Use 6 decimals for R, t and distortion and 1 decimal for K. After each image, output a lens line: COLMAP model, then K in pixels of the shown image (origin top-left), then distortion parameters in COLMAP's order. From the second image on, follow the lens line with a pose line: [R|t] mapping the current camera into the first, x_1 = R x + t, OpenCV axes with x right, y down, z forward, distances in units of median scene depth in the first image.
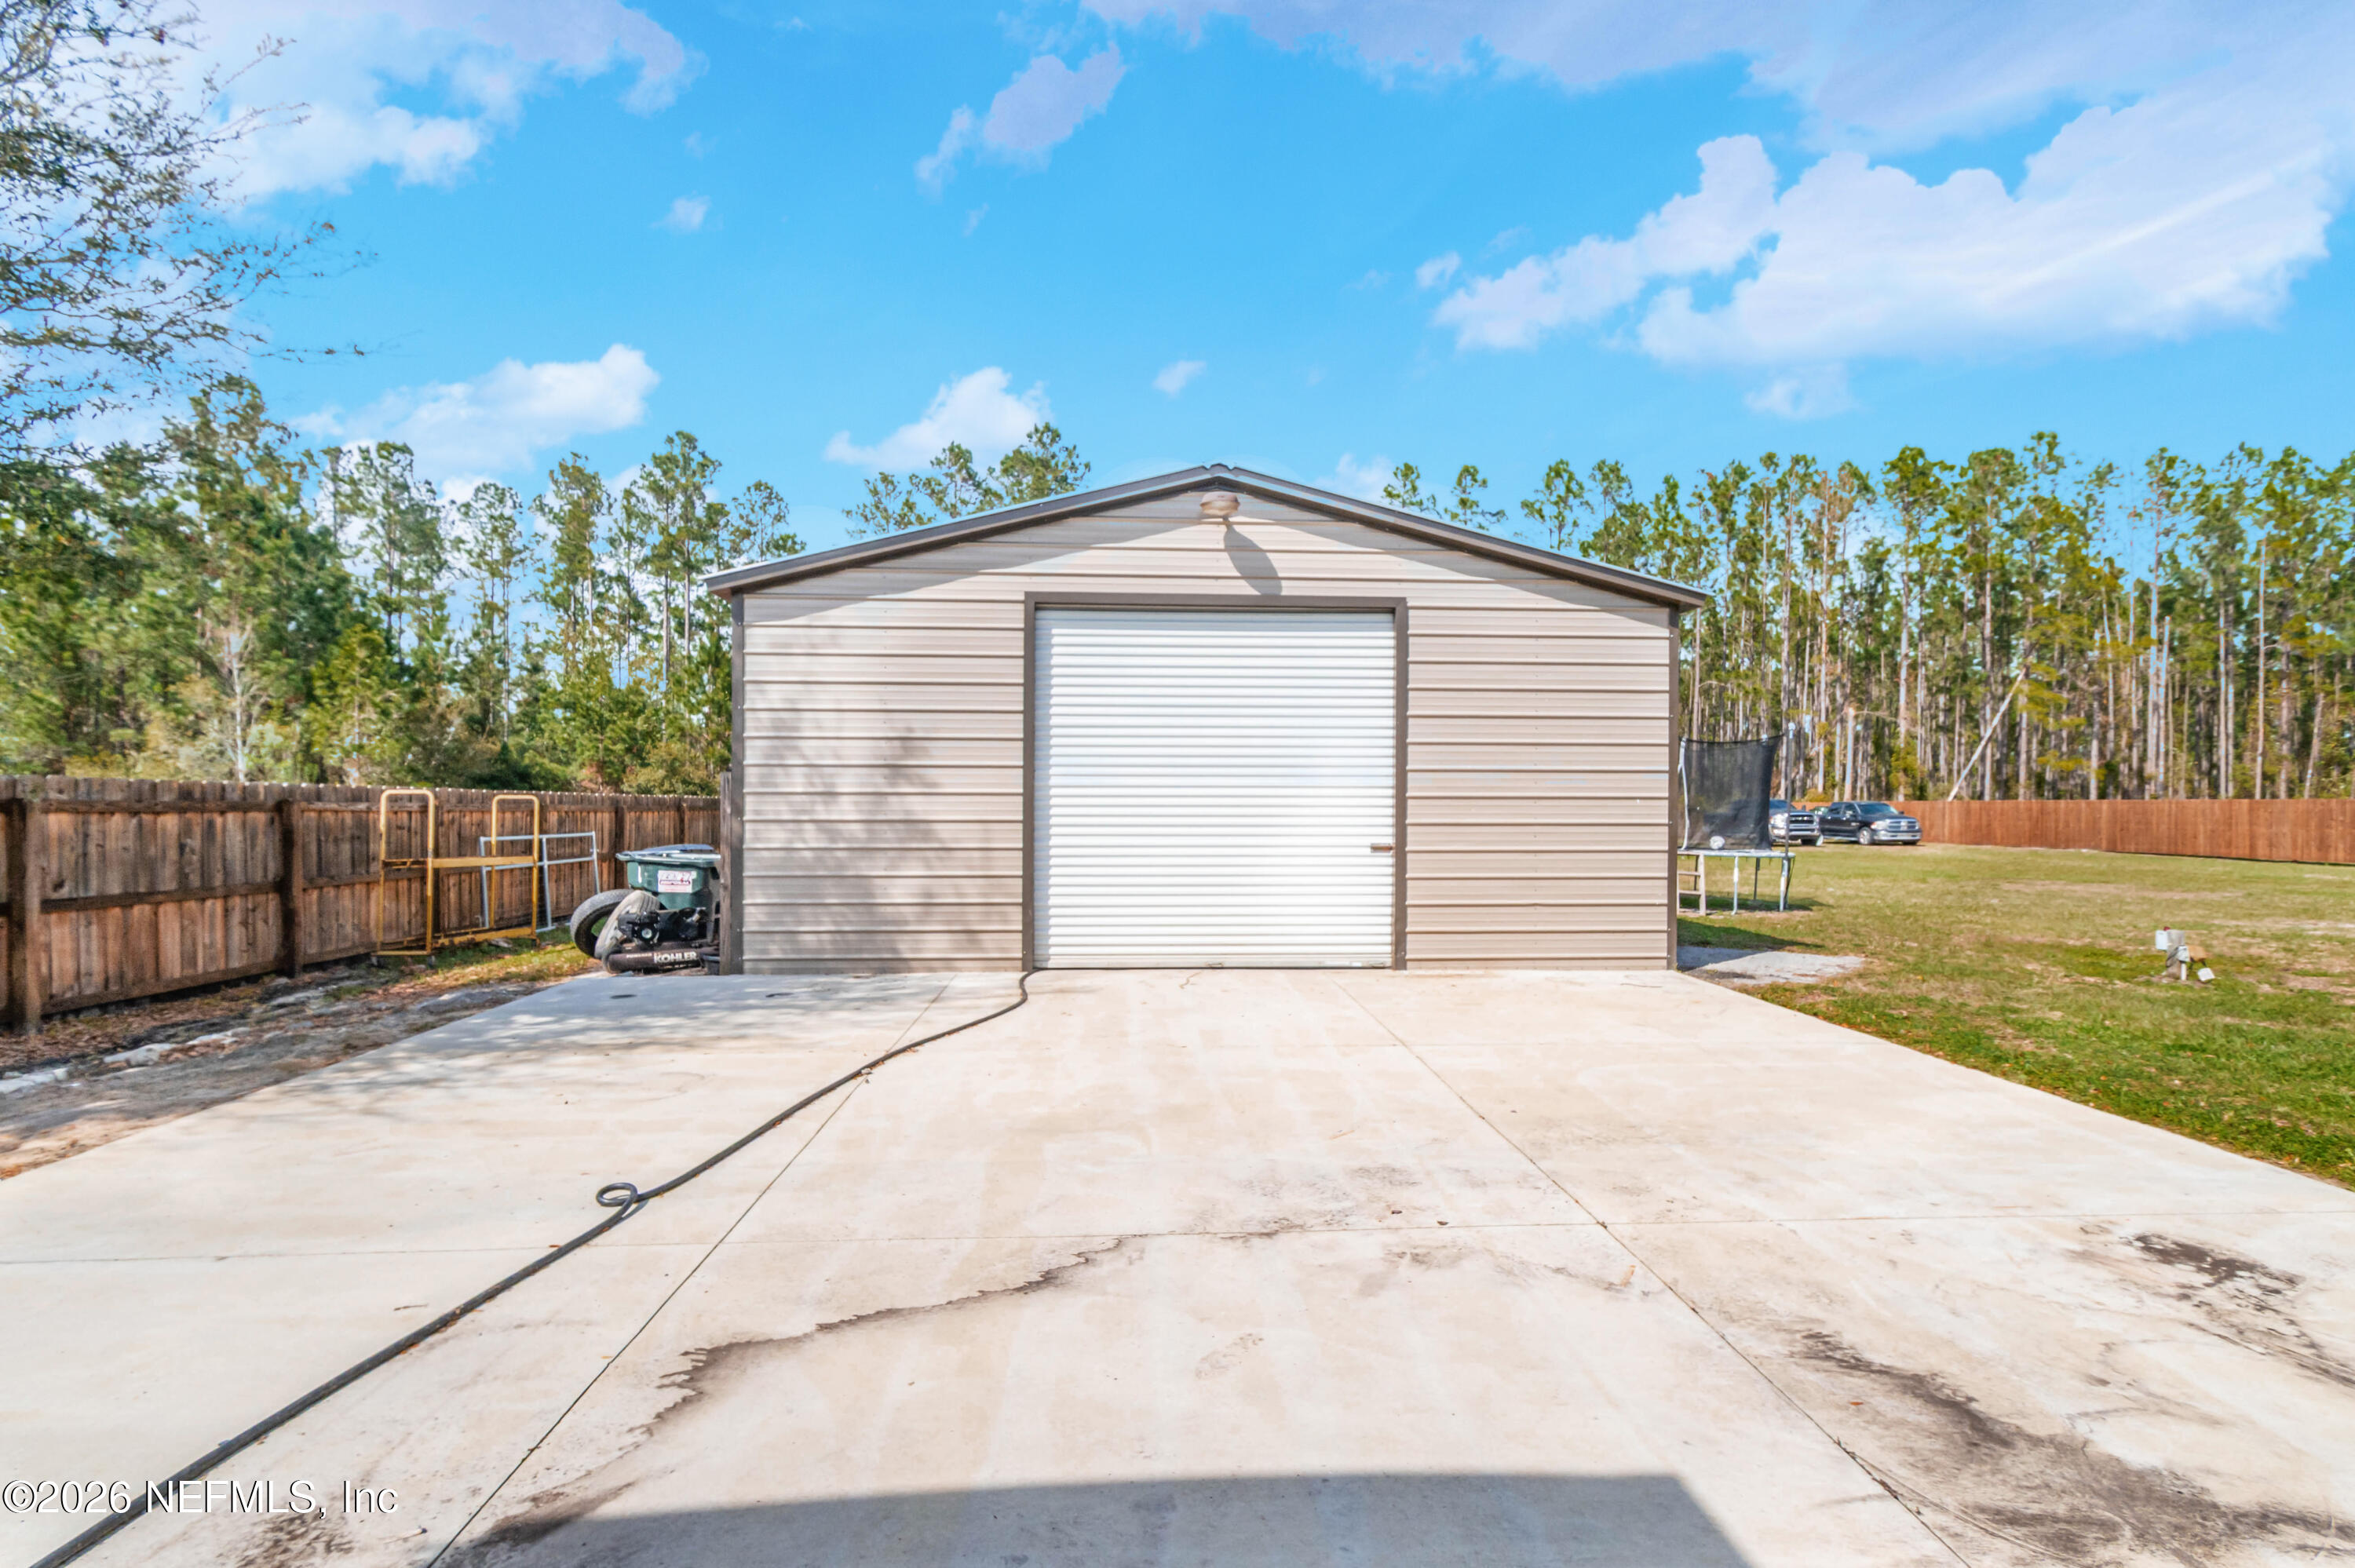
lens RADIAL K [[1111.5, 0, 1177.5], [0, 1111.5, 784.0], [0, 0, 1]] dist [0.015560, -0.004877]
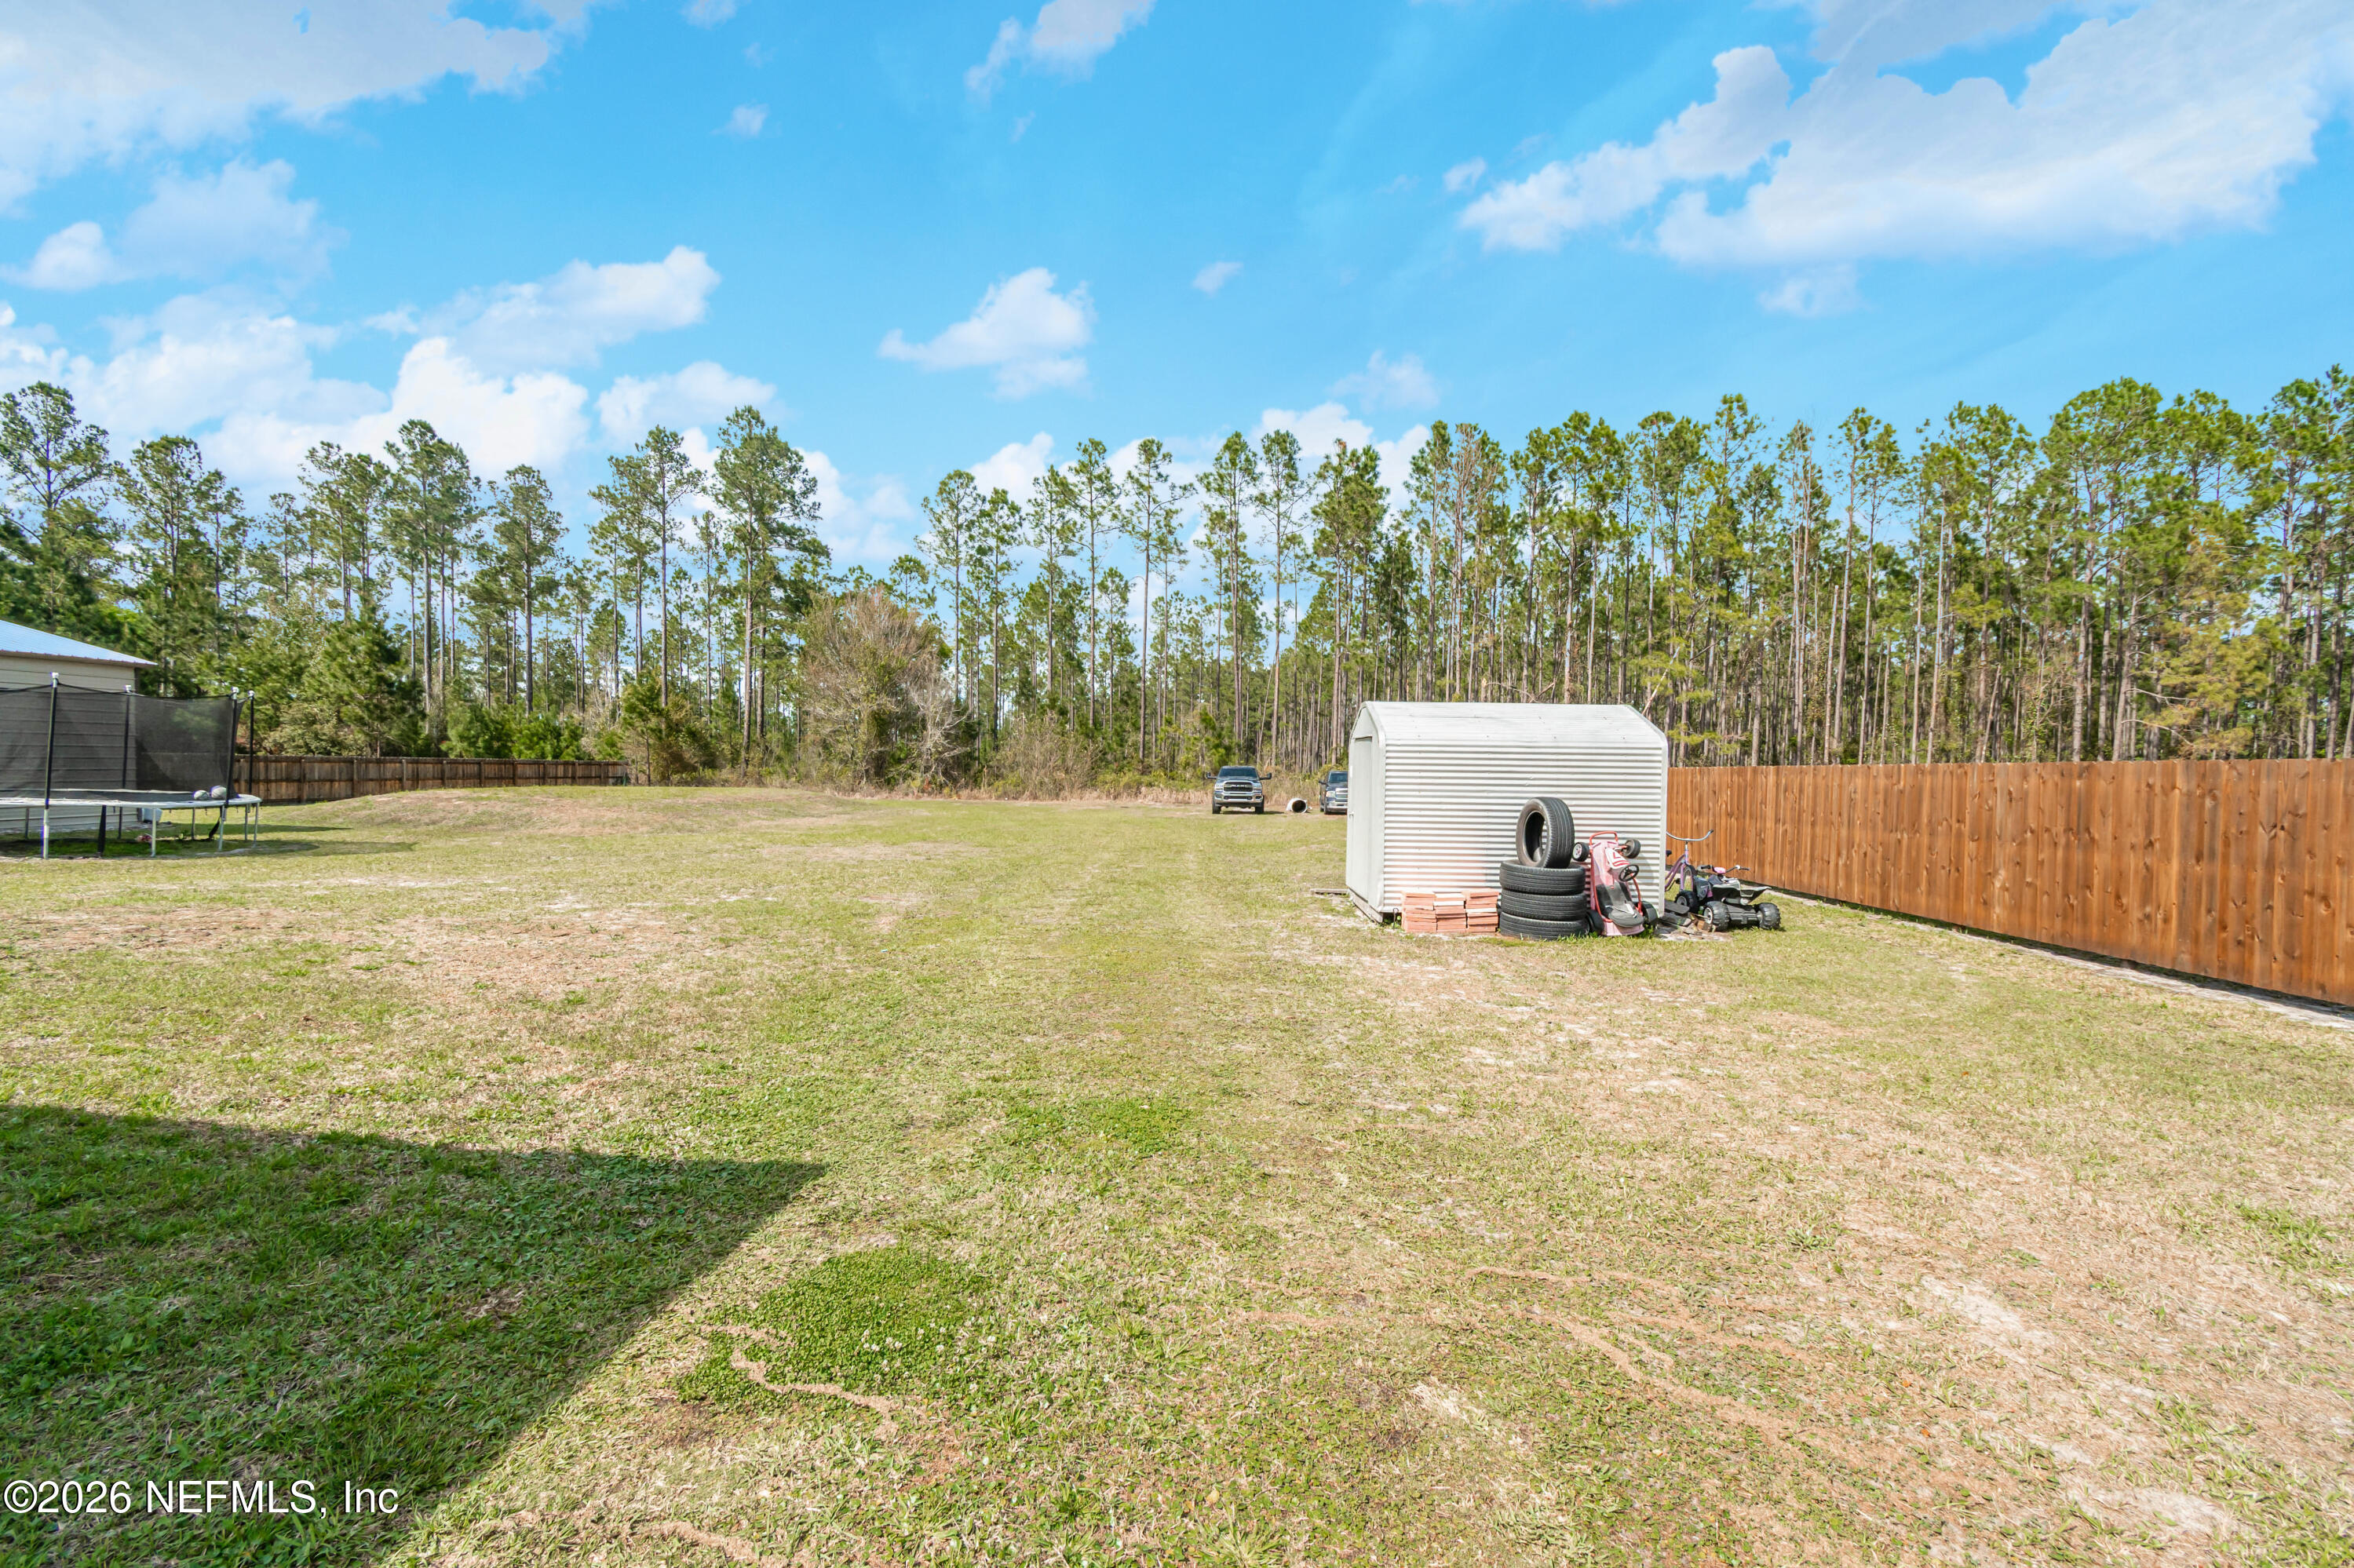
lens RADIAL K [[1045.6, 0, 1169.0], [0, 1045.6, 795.9], [0, 0, 1]] dist [0.006970, -0.004613]
pose [[0.994583, 0.016922, -0.102557, 3.013099], [-0.012812, 0.999093, 0.040605, 0.016006], [0.103151, -0.039071, 0.993898, 0.254836]]
